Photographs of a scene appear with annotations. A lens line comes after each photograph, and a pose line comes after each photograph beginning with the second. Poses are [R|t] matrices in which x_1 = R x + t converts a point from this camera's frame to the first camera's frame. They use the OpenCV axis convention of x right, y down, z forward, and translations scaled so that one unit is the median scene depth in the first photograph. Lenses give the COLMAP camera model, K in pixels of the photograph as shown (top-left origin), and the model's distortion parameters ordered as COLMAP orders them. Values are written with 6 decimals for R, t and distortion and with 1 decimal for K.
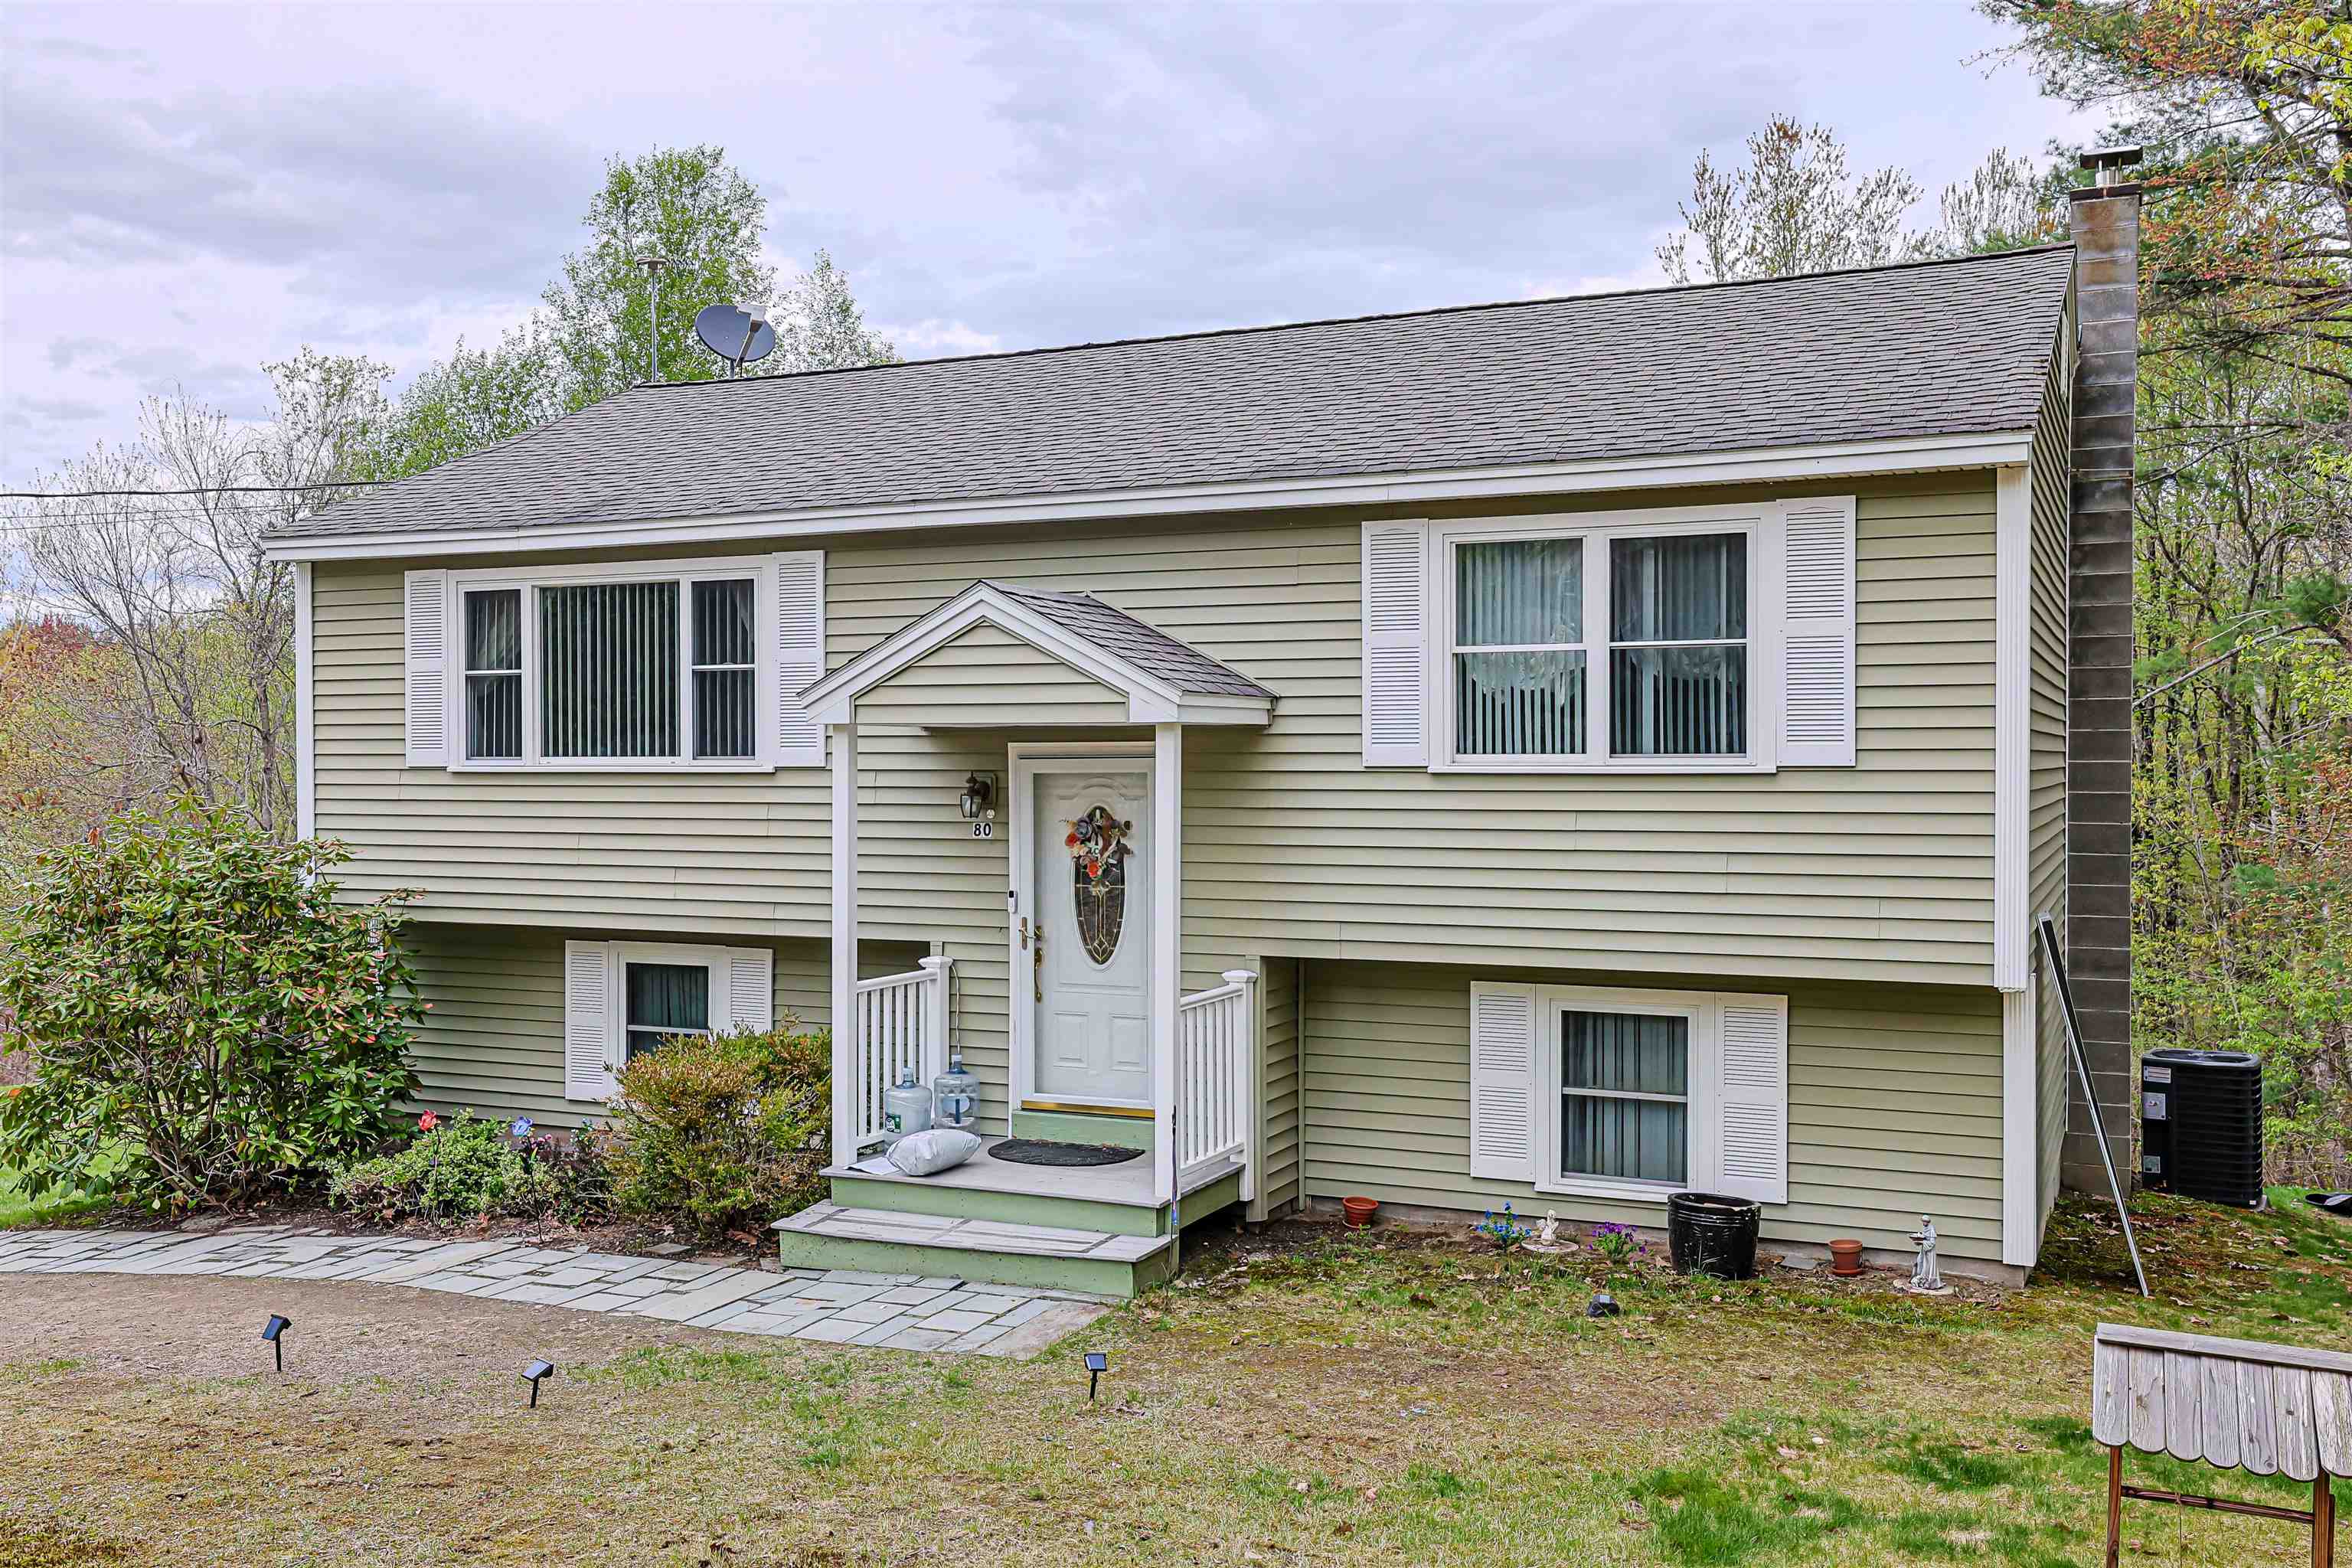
lens RADIAL K [[2109.6, 0, 1176.0], [0, 2109.6, 784.0], [0, 0, 1]] dist [0.041998, 0.007868]
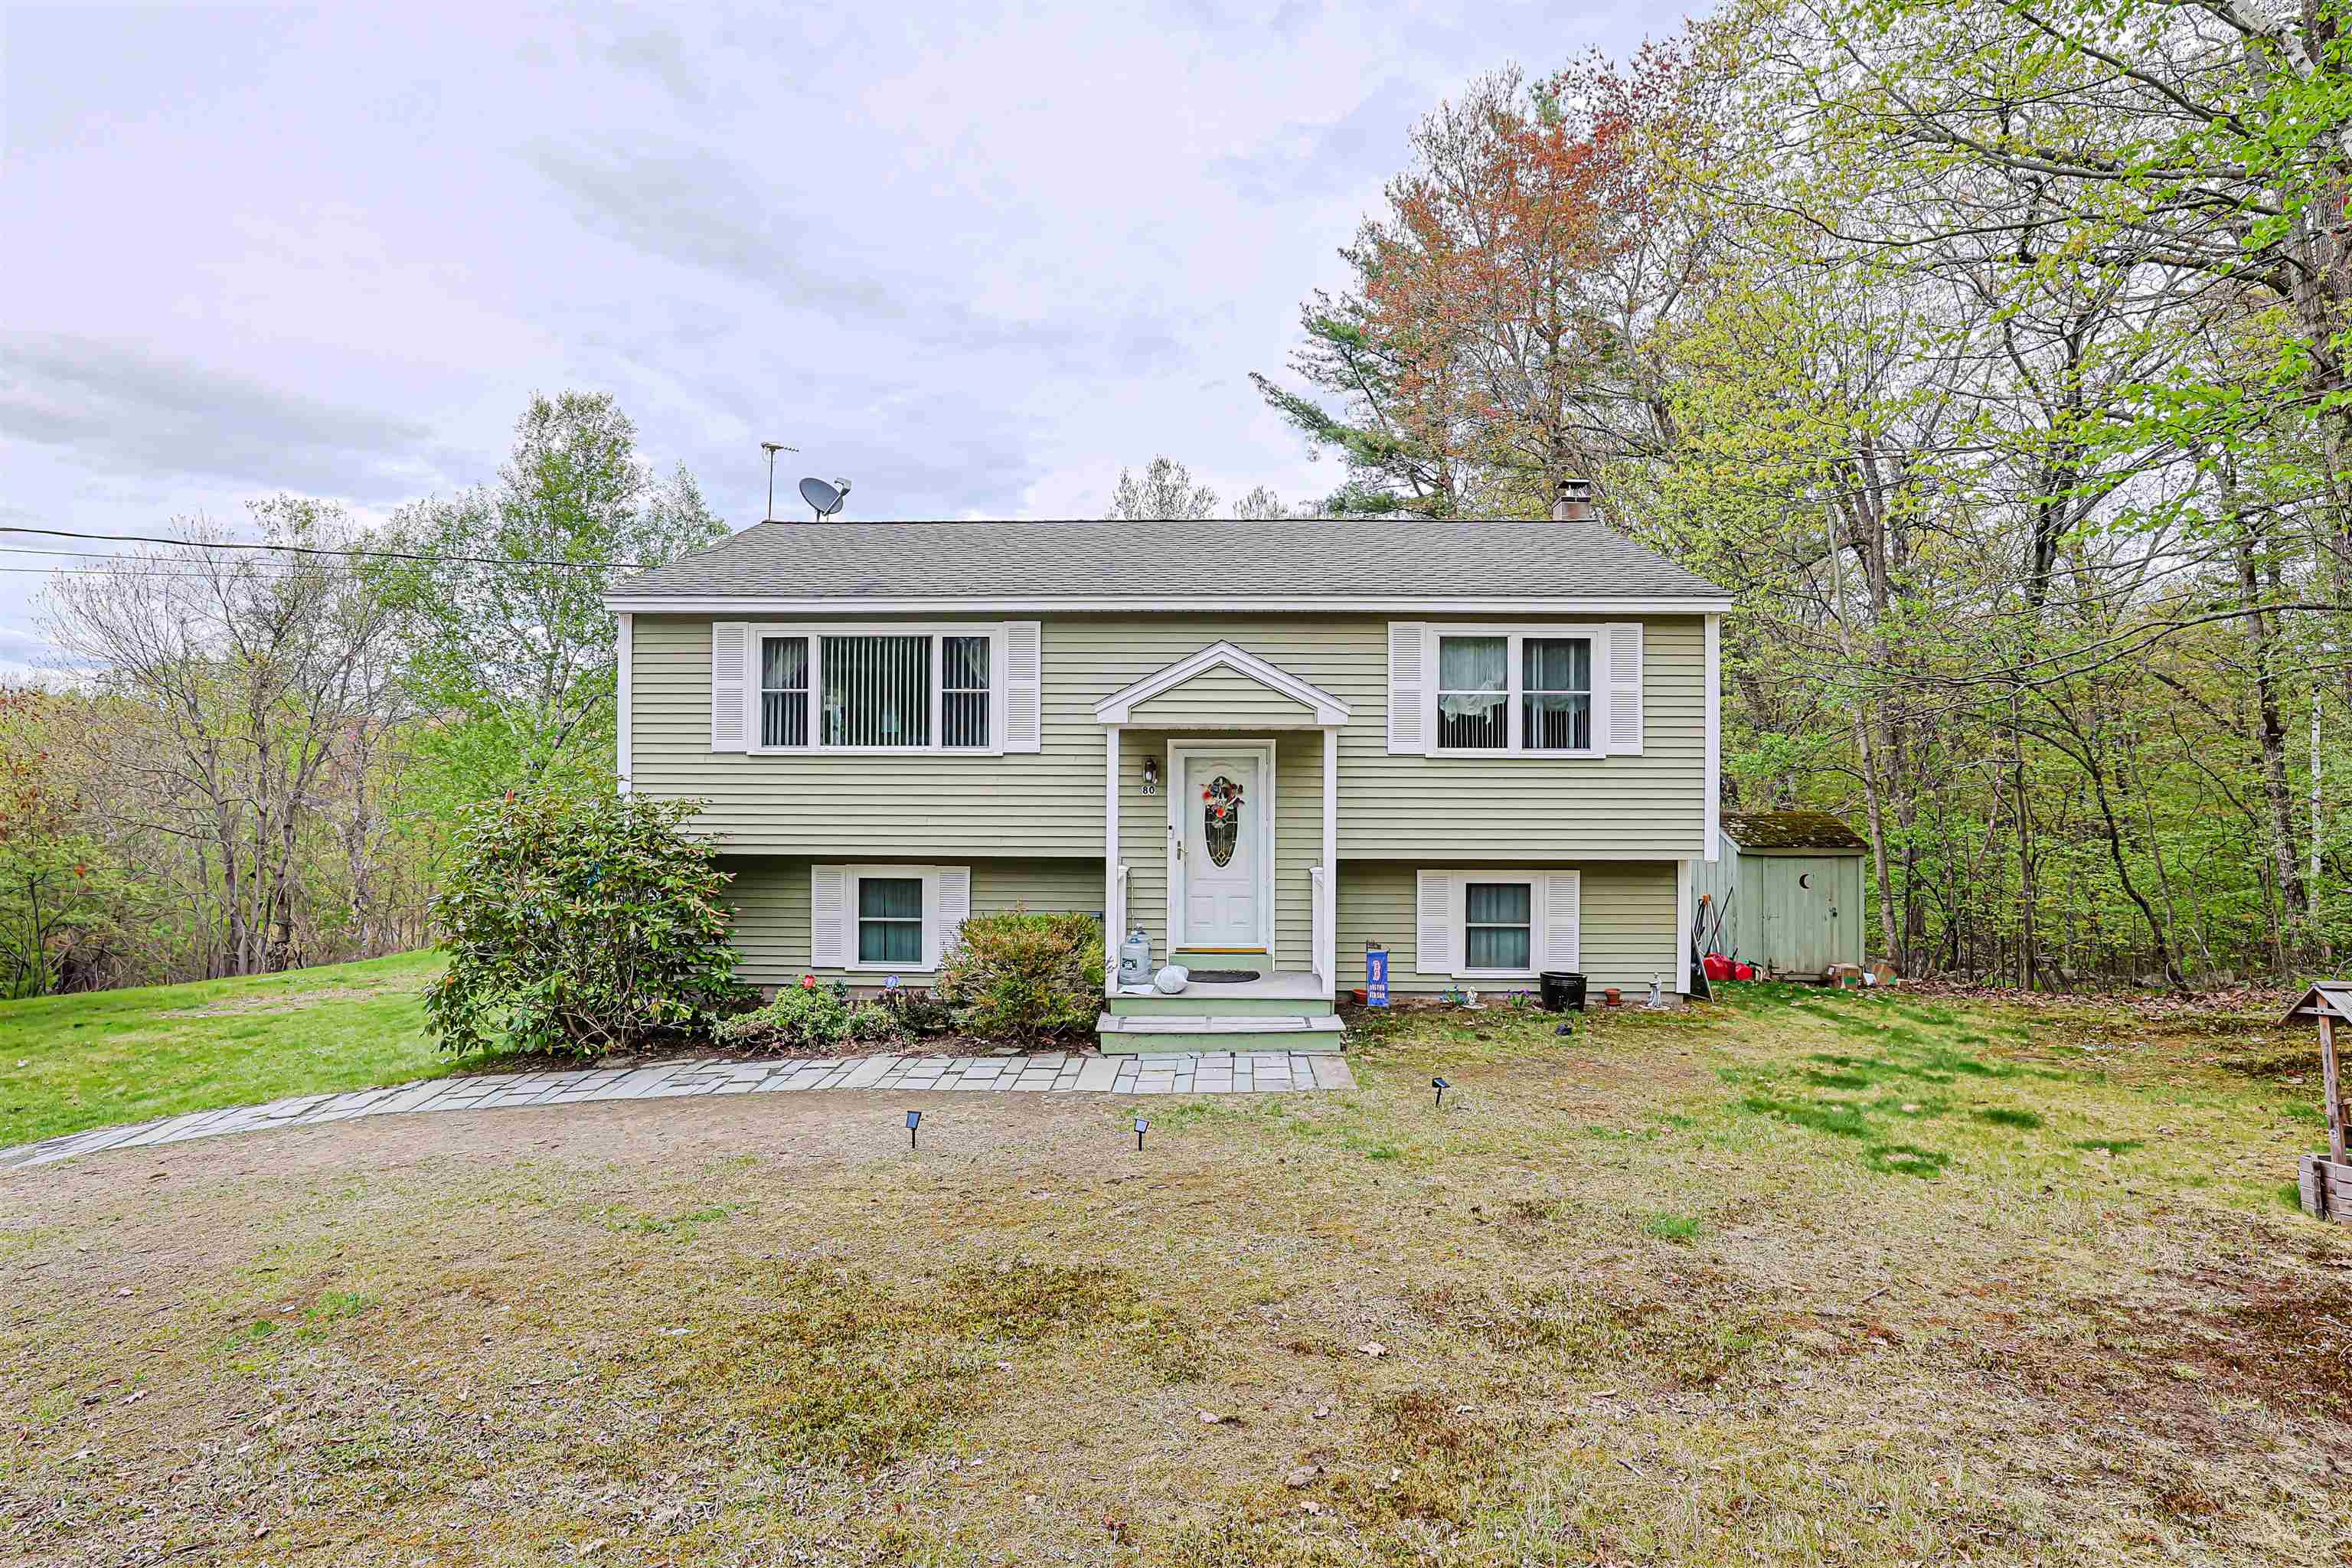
lens RADIAL K [[1090.2, 0, 1162.7], [0, 1090.2, 777.7], [0, 0, 1]] dist [-0.043591, 0.014397]
pose [[0.914751, 0.007252, 0.403954, -0.469117], [-0.001474, 0.999892, -0.014612, 0.026257], [-0.404016, 0.012771, 0.914663, 0.207322]]
